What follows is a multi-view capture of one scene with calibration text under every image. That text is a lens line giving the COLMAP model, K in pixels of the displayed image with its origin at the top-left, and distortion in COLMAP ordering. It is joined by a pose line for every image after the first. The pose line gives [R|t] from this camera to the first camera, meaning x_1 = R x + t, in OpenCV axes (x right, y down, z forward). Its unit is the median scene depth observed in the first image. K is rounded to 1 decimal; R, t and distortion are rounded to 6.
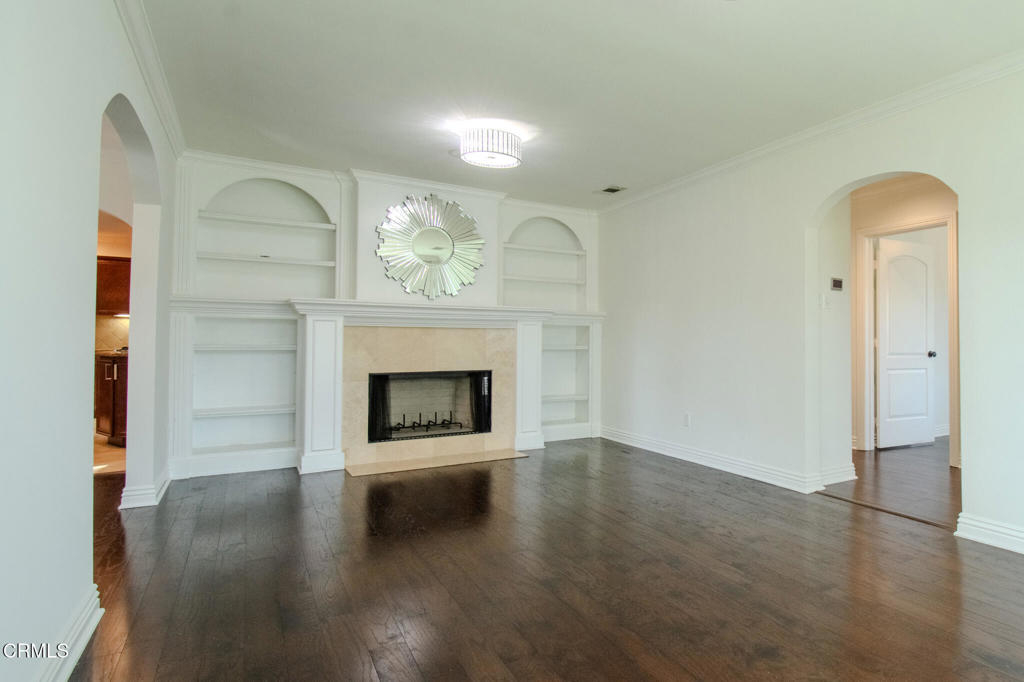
lens RADIAL K [[705.0, 0, 512.1], [0, 705.0, 334.9], [0, 0, 1]] dist [0.058203, -0.043795]
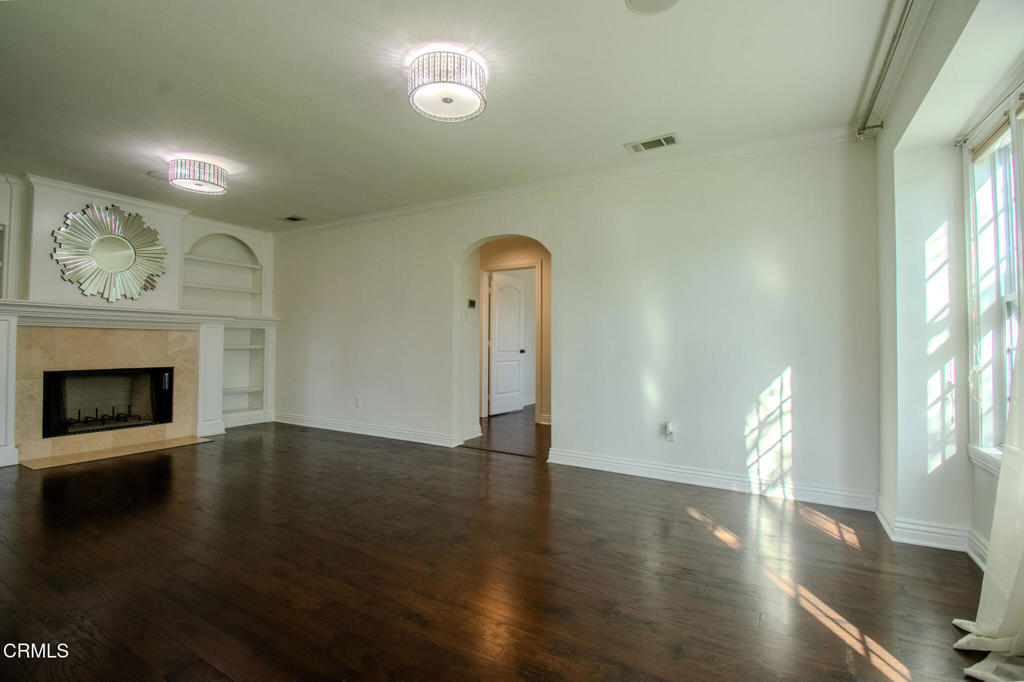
lens RADIAL K [[442.5, 0, 512.0], [0, 442.5, 341.0], [0, 0, 1]] dist [-0.001617, -0.000501]
pose [[0.918766, 0.005884, 0.394758, 0.185748], [-0.008008, 0.999961, 0.003734, 0.001711], [-0.394720, -0.006592, 0.918778, 0.139901]]
